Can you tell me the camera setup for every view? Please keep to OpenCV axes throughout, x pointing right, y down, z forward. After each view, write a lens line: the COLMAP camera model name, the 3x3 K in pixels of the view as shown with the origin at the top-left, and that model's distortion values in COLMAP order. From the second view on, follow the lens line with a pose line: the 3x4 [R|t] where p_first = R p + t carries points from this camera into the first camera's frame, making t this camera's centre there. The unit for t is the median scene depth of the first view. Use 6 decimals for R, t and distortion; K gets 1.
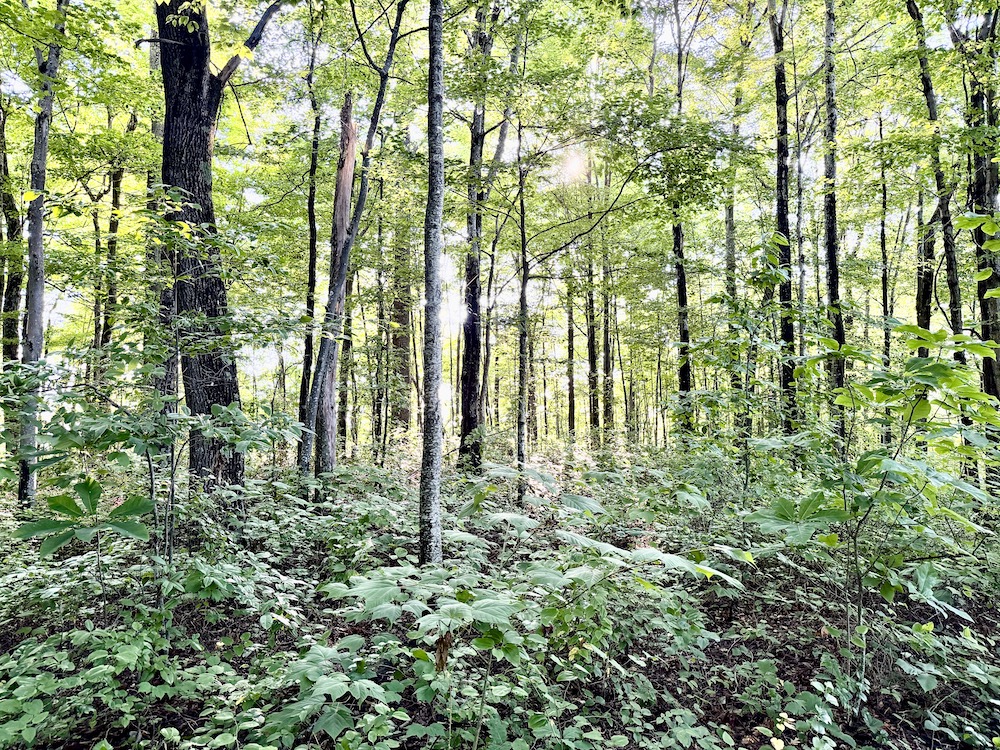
lens RADIAL K [[684.0, 0, 503.6], [0, 684.0, 393.8], [0, 0, 1]] dist [-0.000399, -0.027267]
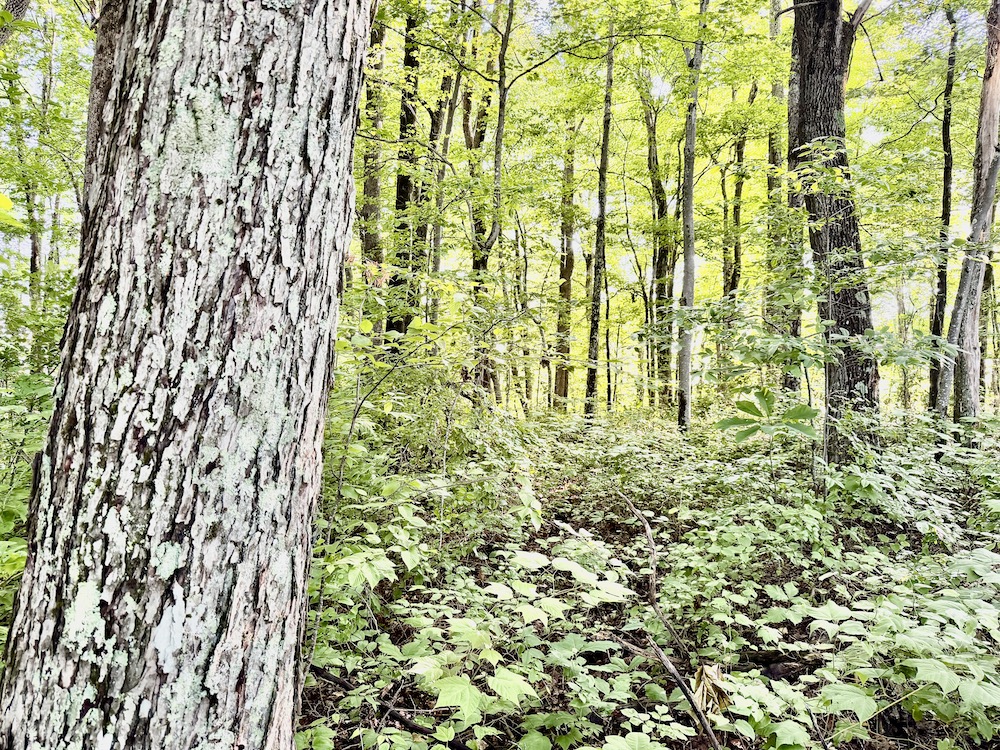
lens RADIAL K [[711.0, 0, 506.0], [0, 711.0, 376.0], [0, 0, 1]] dist [0.000815, -0.001207]
pose [[0.692042, 0.010802, -0.721777, -0.000373], [0.008886, 0.999685, 0.023481, 0.029409], [0.721803, -0.022664, 0.691728, -0.101716]]
